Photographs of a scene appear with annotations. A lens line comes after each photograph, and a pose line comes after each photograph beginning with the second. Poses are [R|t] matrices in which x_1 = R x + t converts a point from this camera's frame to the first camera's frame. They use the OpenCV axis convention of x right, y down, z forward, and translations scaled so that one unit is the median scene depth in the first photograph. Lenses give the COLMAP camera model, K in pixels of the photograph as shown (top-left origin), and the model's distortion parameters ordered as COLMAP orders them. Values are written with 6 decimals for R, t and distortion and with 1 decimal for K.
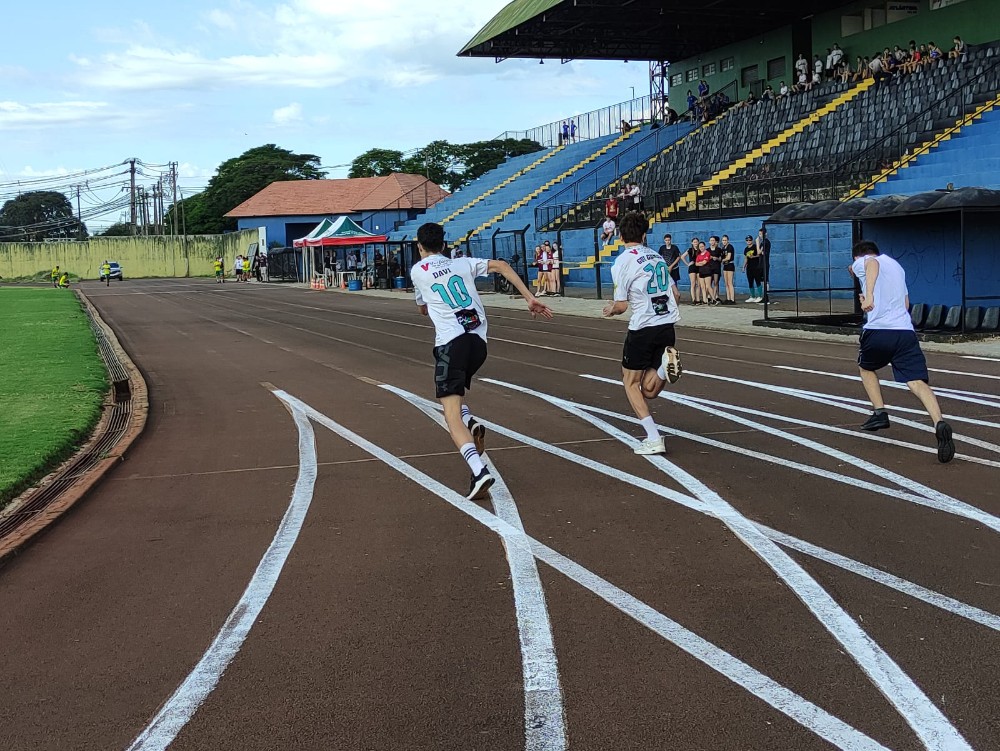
lens RADIAL K [[727.1, 0, 484.3], [0, 727.1, 371.5], [0, 0, 1]] dist [0.061314, -0.060044]
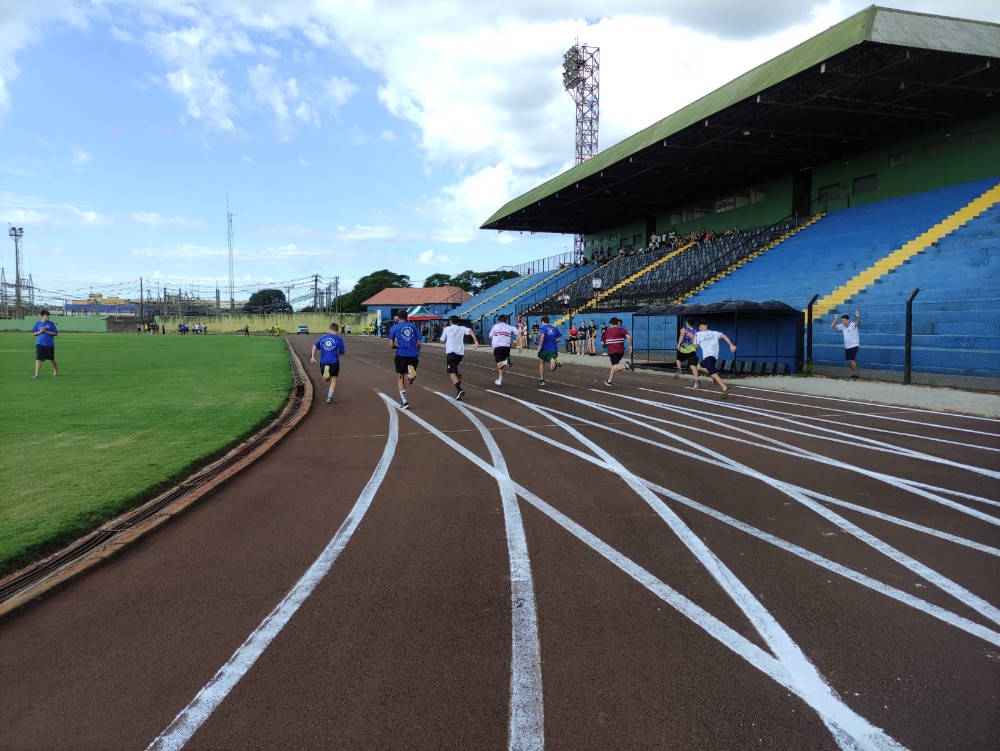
lens RADIAL K [[727.1, 0, 484.3], [0, 727.1, 371.5], [0, 0, 1]] dist [0.061314, -0.060044]
pose [[0.997977, 0.032204, -0.054810, 0.097288], [-0.034981, 0.998112, -0.050479, 0.060517], [0.053081, 0.052294, 0.997220, -0.959238]]
